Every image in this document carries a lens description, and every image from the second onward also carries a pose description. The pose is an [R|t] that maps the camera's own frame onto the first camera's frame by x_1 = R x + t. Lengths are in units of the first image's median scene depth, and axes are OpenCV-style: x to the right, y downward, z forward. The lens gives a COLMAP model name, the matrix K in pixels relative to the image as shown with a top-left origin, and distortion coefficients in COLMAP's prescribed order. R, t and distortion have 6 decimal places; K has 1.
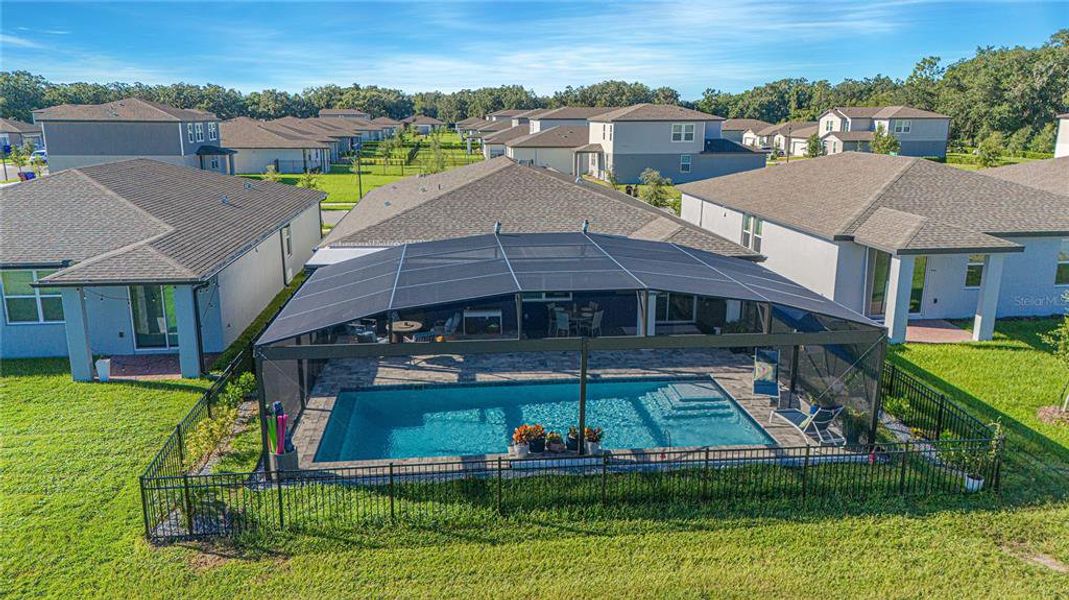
lens RADIAL K [[787.1, 0, 537.6], [0, 787.1, 304.3], [0, 0, 1]] dist [0.060521, -0.048388]
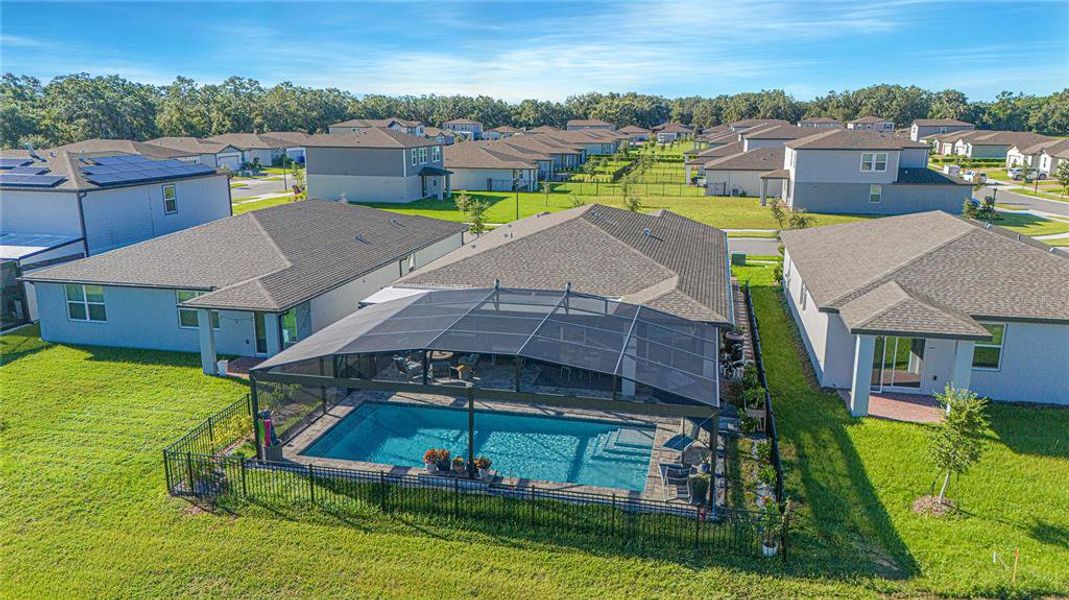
lens RADIAL K [[787.1, 0, 531.1], [0, 787.1, 298.6], [0, 0, 1]] dist [0.060521, -0.048388]
pose [[0.945024, 0.072569, -0.318846, 0.399418], [-0.075777, 0.997122, 0.002347, -0.082279], [0.318098, 0.021943, 0.947804, -0.148779]]
